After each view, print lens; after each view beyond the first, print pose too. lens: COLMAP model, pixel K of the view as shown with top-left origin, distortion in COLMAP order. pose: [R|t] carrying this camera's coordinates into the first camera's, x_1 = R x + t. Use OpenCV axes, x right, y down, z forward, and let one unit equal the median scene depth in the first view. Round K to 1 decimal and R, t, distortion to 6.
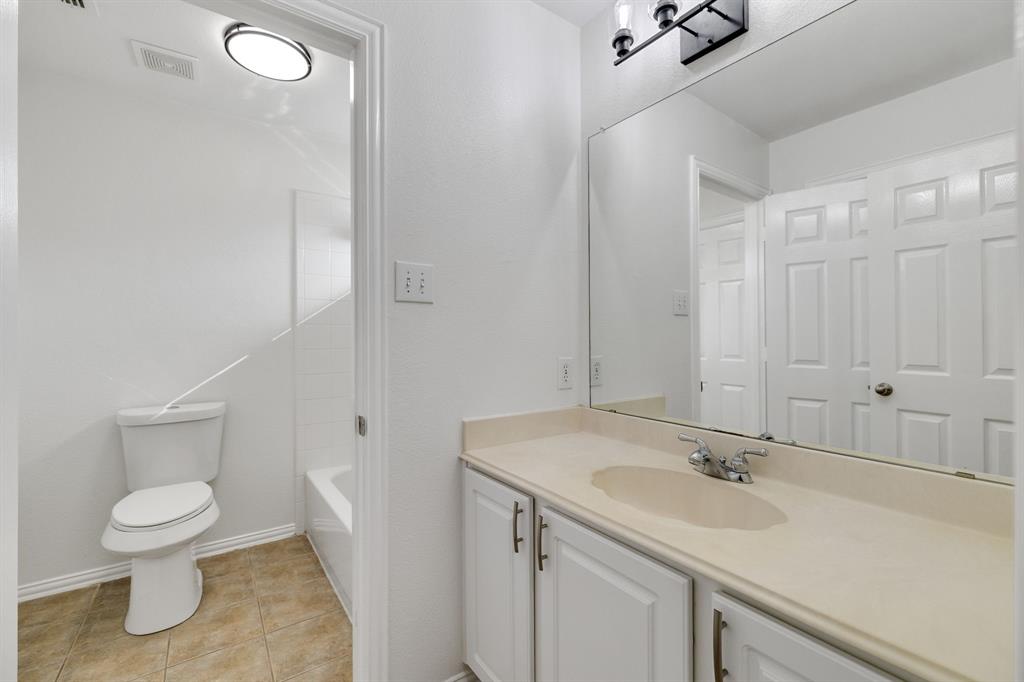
lens RADIAL K [[441.9, 0, 512.0], [0, 441.9, 341.0], [0, 0, 1]] dist [-0.000270, -0.000090]
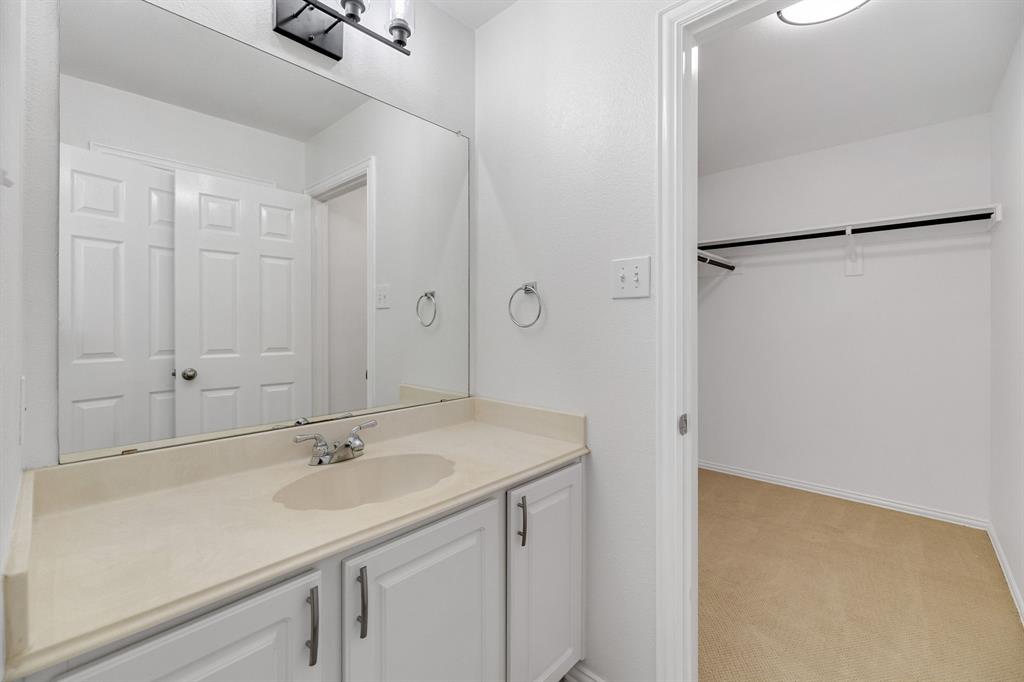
lens RADIAL K [[434.2, 0, 512.3], [0, 434.2, 322.8], [0, 0, 1]] dist [-0.000524, 0.000049]
pose [[-0.195419, -0.001006, 0.980719, -0.527150], [0.007528, 0.999968, 0.002526, -0.019724], [-0.980691, 0.007876, -0.195405, 0.650484]]
